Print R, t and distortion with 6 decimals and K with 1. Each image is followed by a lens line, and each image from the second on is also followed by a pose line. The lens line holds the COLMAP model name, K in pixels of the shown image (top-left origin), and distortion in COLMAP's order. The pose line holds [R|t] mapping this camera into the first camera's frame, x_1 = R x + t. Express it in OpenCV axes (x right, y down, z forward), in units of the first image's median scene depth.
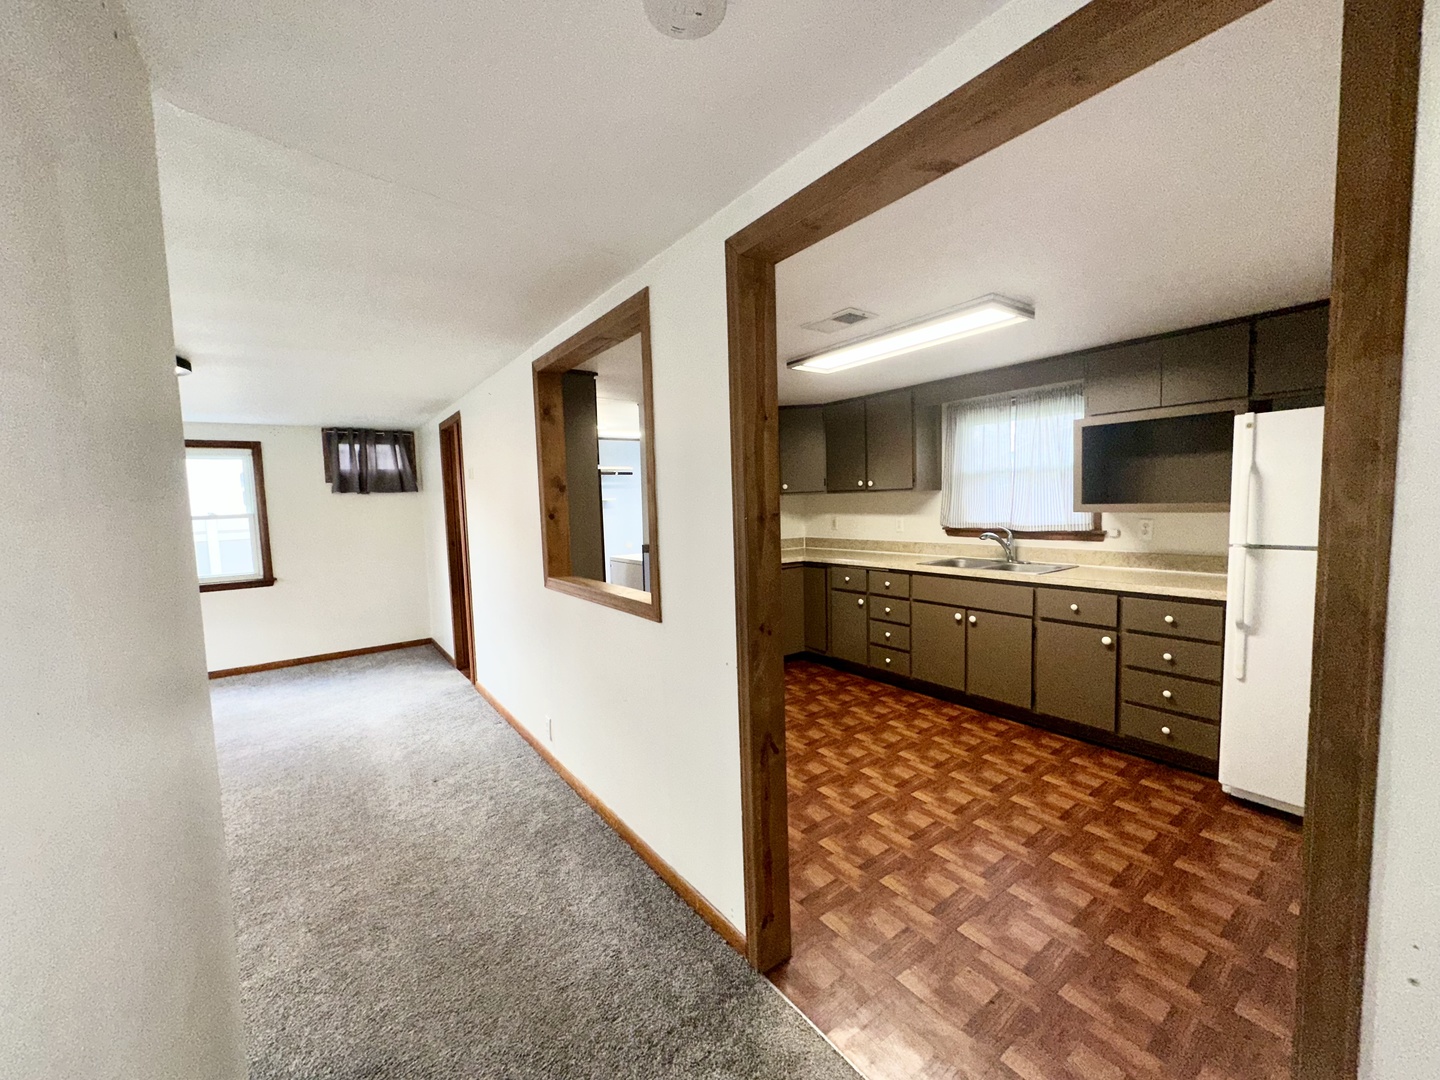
lens RADIAL K [[573.5, 0, 720.9], [0, 573.5, 546.9], [0, 0, 1]] dist [-0.002870, -0.000411]
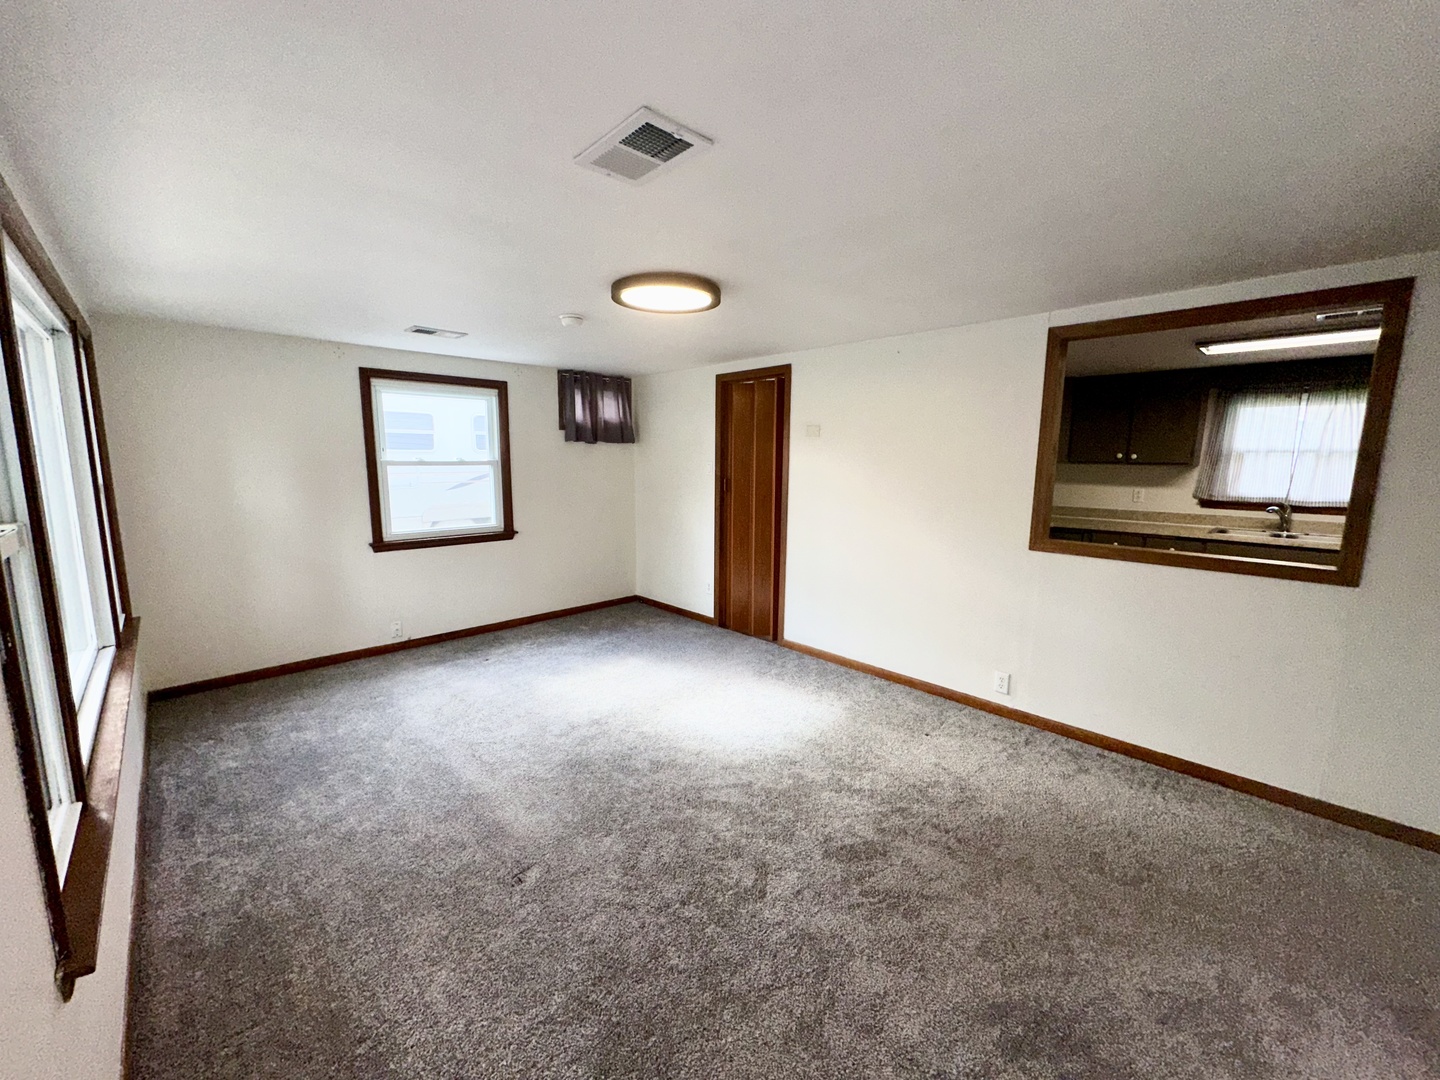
lens RADIAL K [[573.5, 0, 718.4], [0, 573.5, 543.3], [0, 0, 1]] dist [-0.002870, -0.000411]
pose [[0.990107, 0.020912, 0.138746, -0.582465], [-0.029314, 0.997839, 0.058796, 0.009933], [-0.137217, -0.062282, 0.988581, 0.030702]]
